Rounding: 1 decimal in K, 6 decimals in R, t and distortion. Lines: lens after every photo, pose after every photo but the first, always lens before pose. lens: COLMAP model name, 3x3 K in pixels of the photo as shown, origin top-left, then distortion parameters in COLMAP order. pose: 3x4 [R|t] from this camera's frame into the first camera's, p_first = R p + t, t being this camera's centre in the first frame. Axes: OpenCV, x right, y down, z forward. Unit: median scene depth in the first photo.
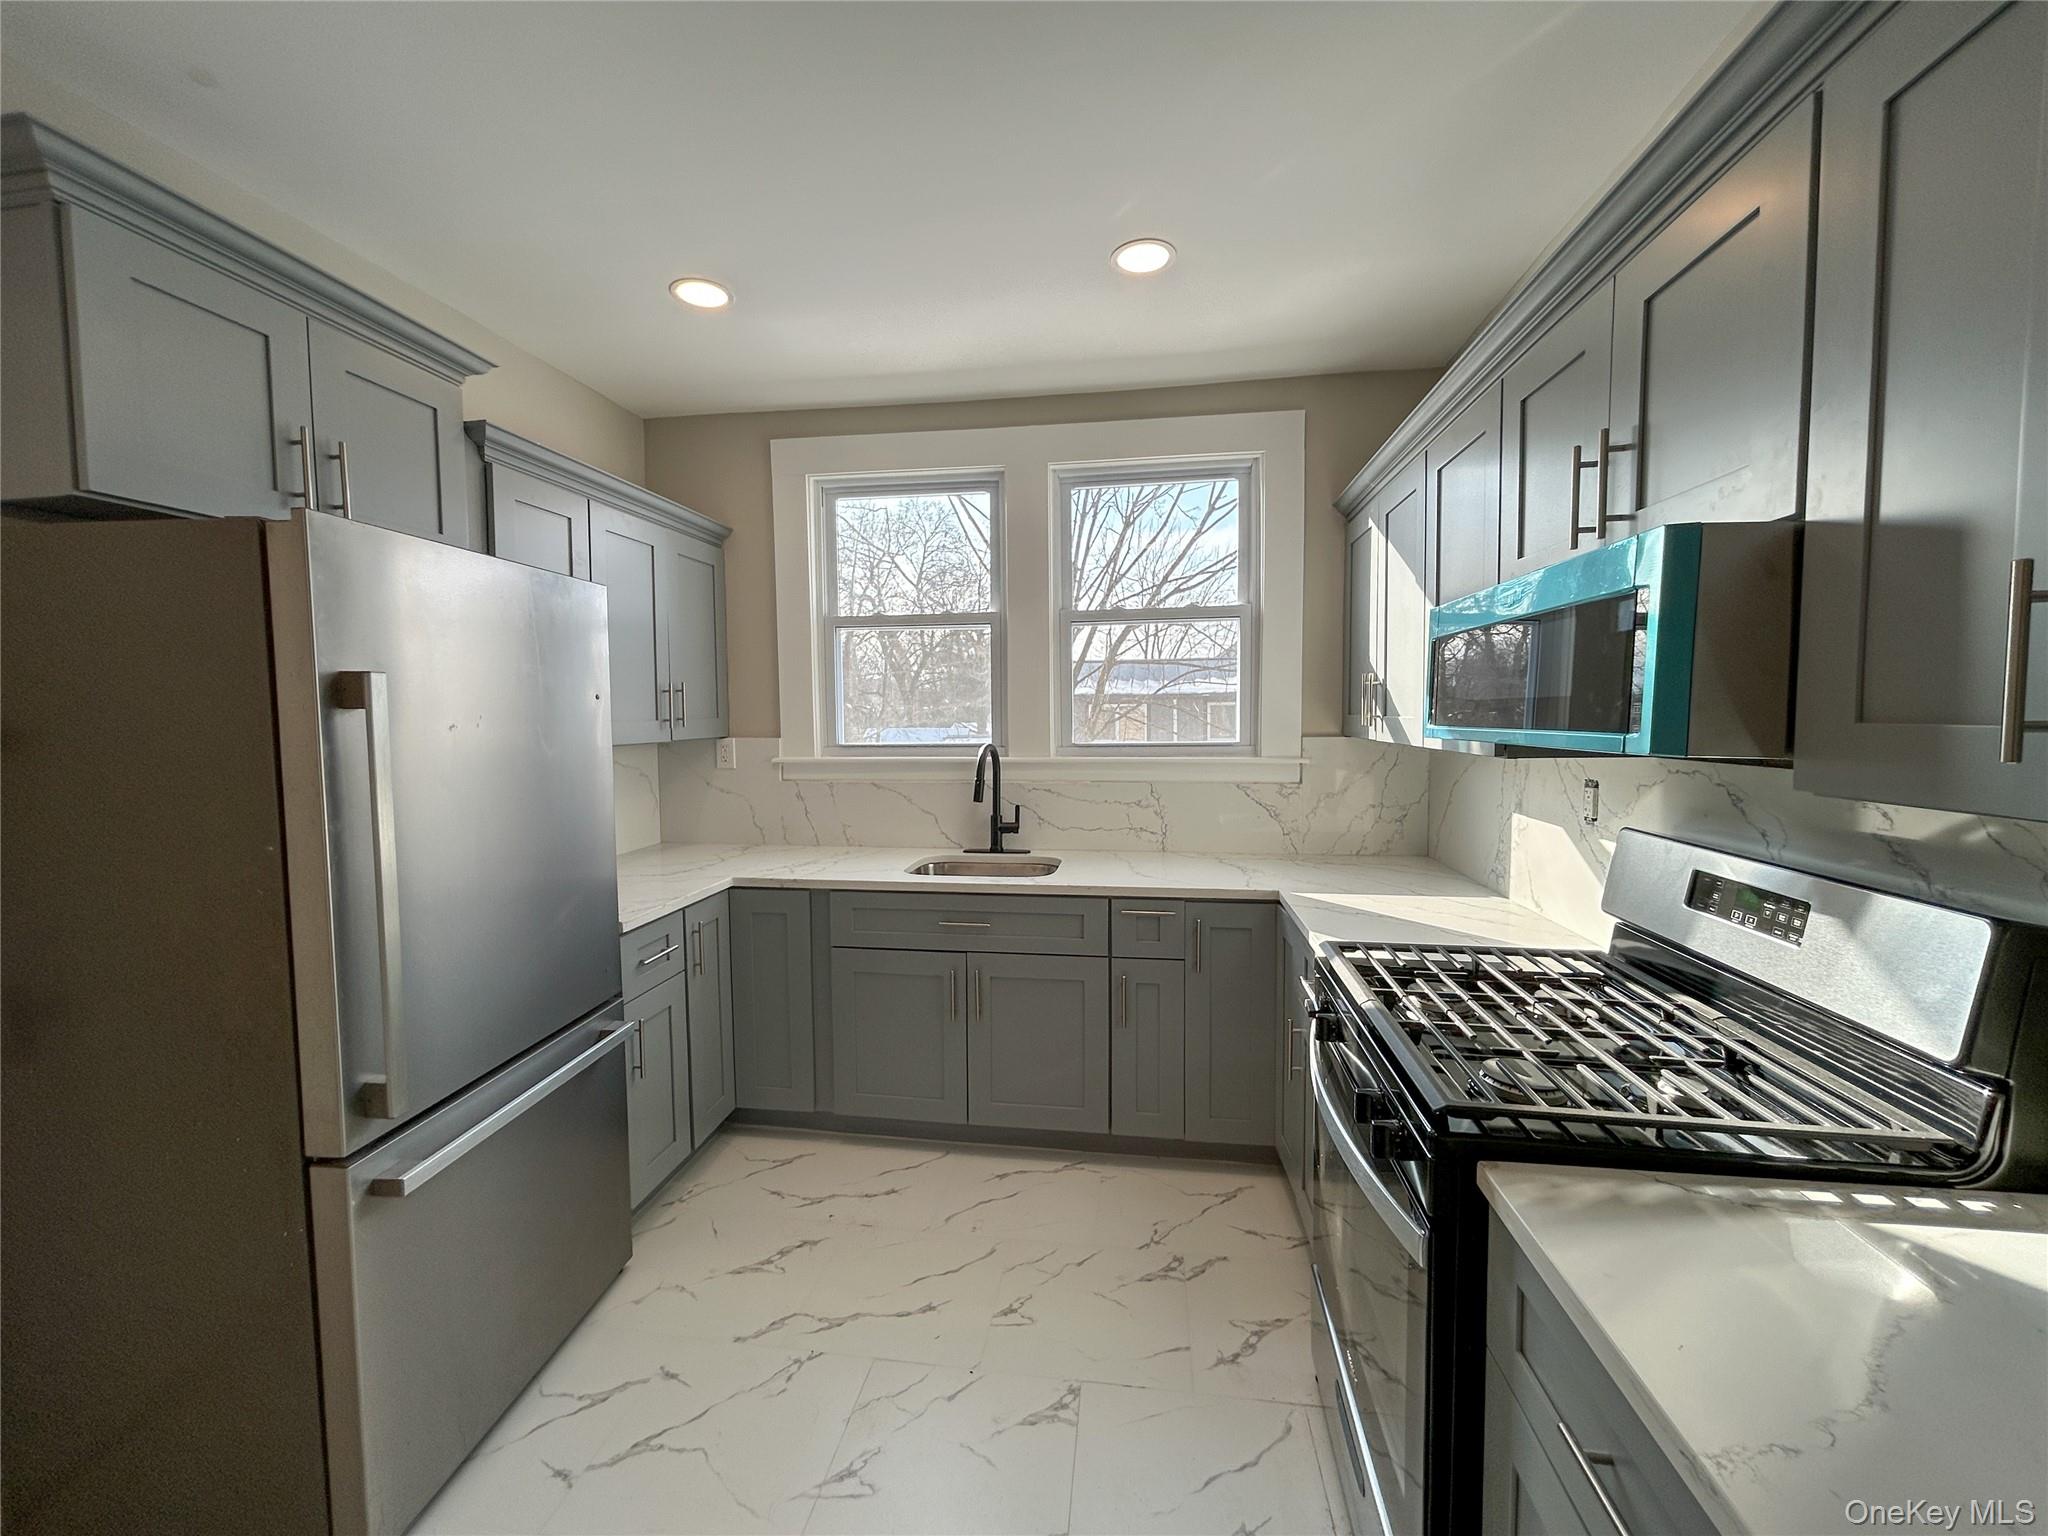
lens RADIAL K [[833.7, 0, 1020.5], [0, 833.7, 765.6], [0, 0, 1]] dist [-0.002996, -0.000068]
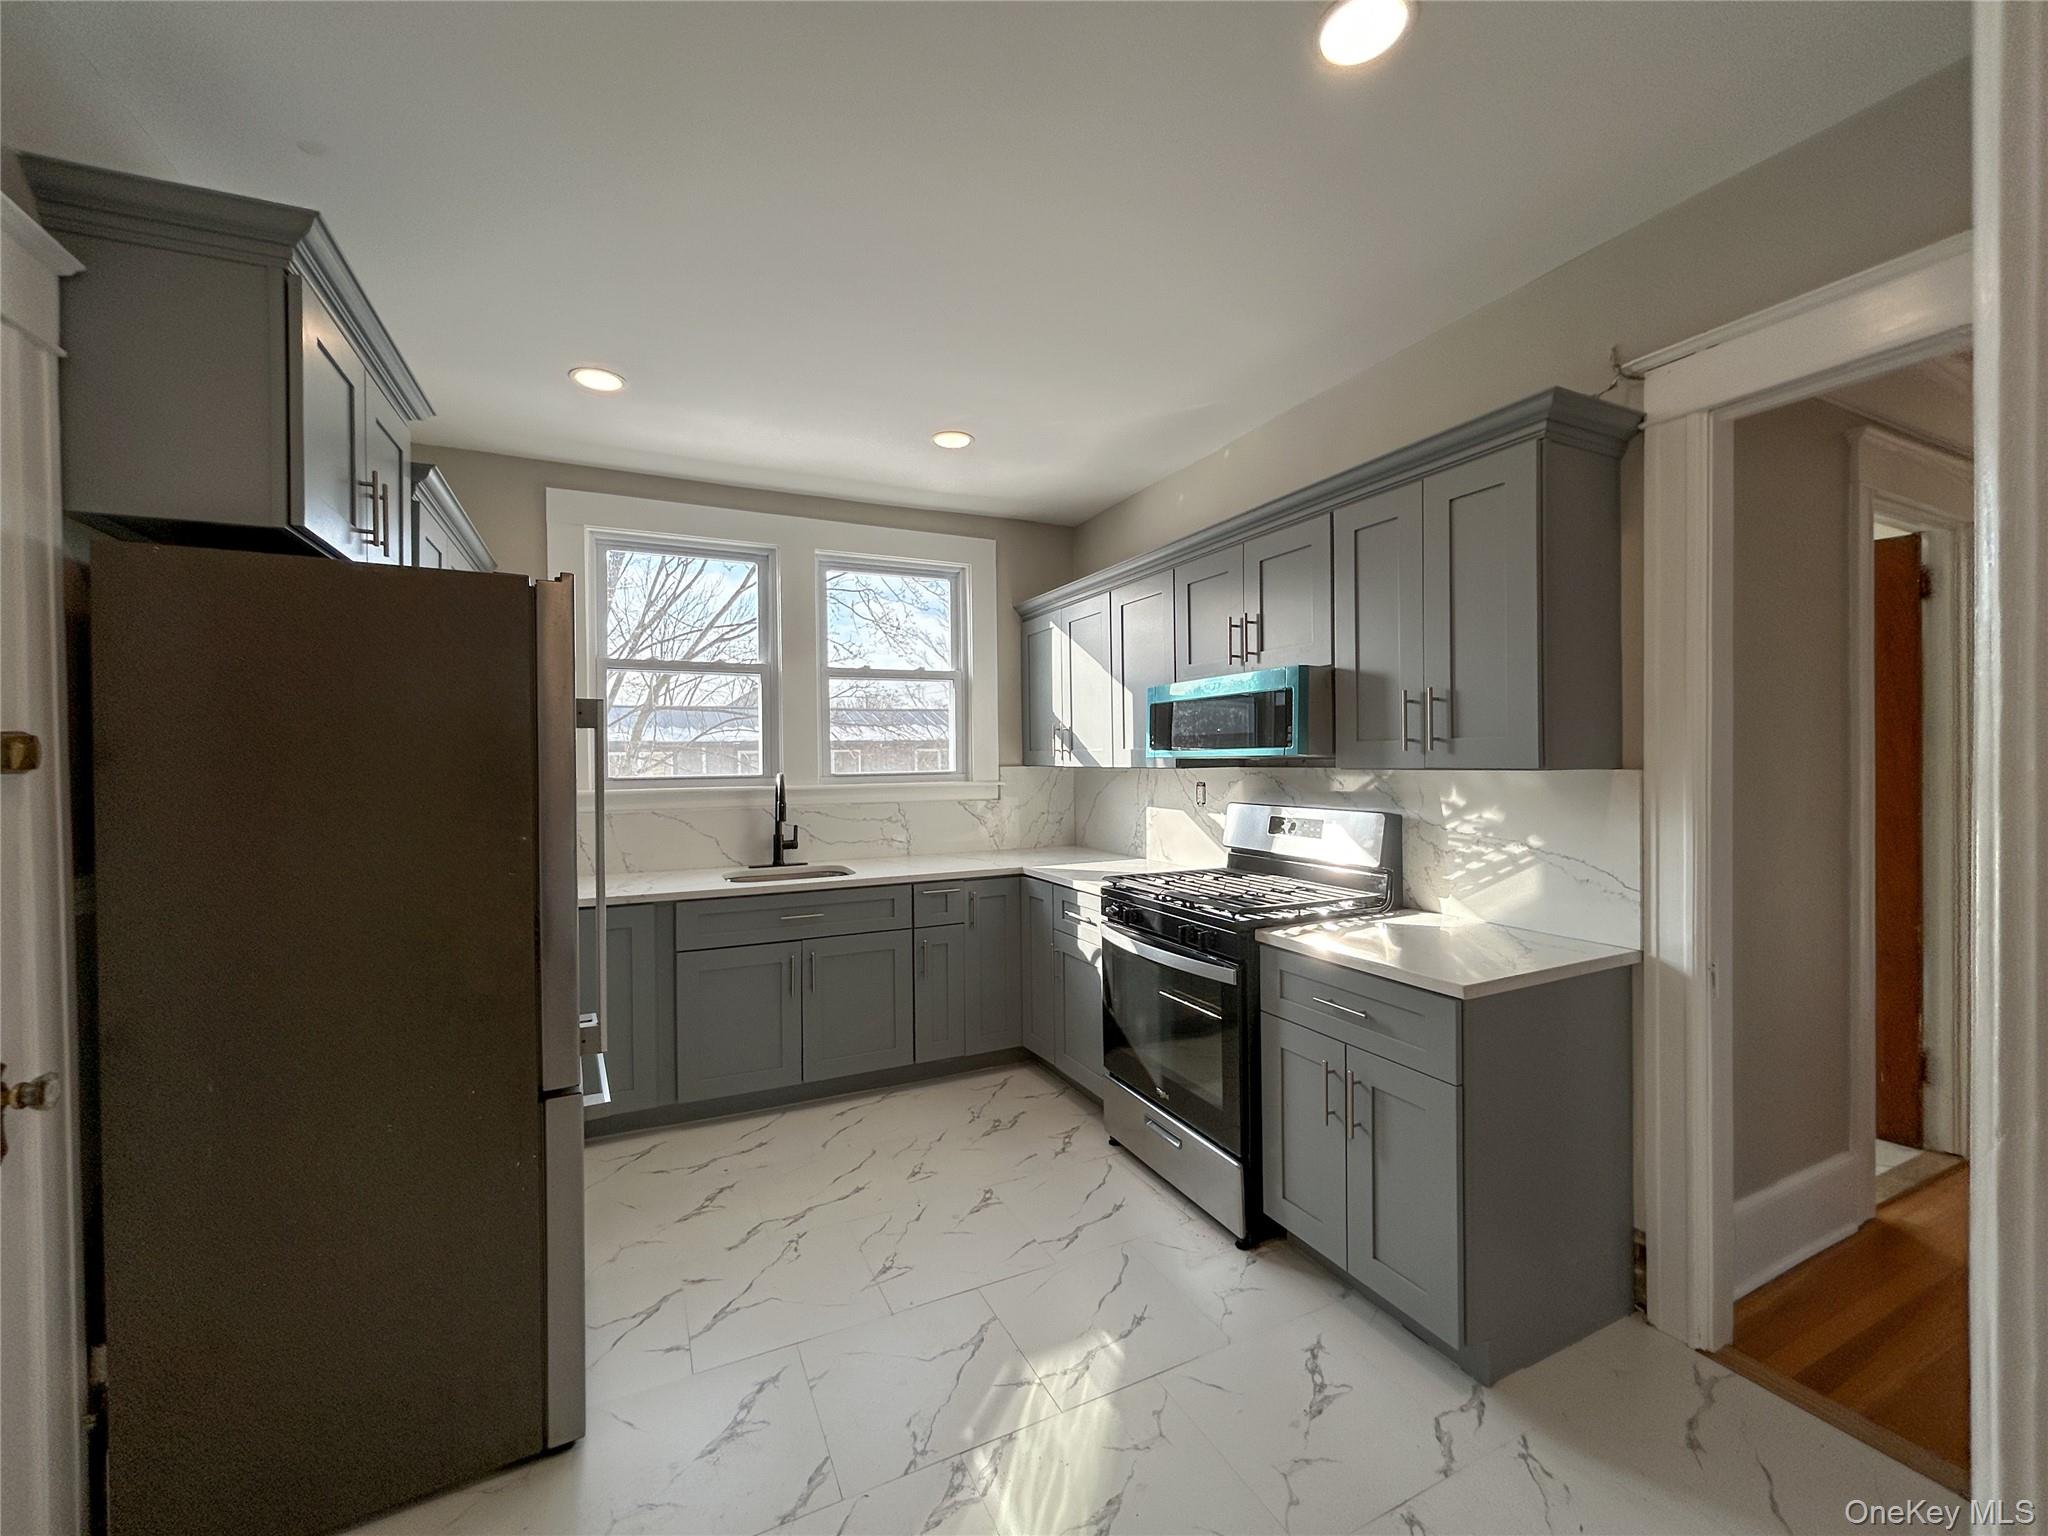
lens RADIAL K [[833.7, 0, 1031.9], [0, 833.7, 762.7], [0, 0, 1]] dist [-0.002996, -0.000068]
pose [[0.824588, -0.003022, 0.565725, -0.475785], [0.039186, 0.997889, -0.051786, 0.039323], [-0.564374, 0.064871, 0.822966, -0.221436]]
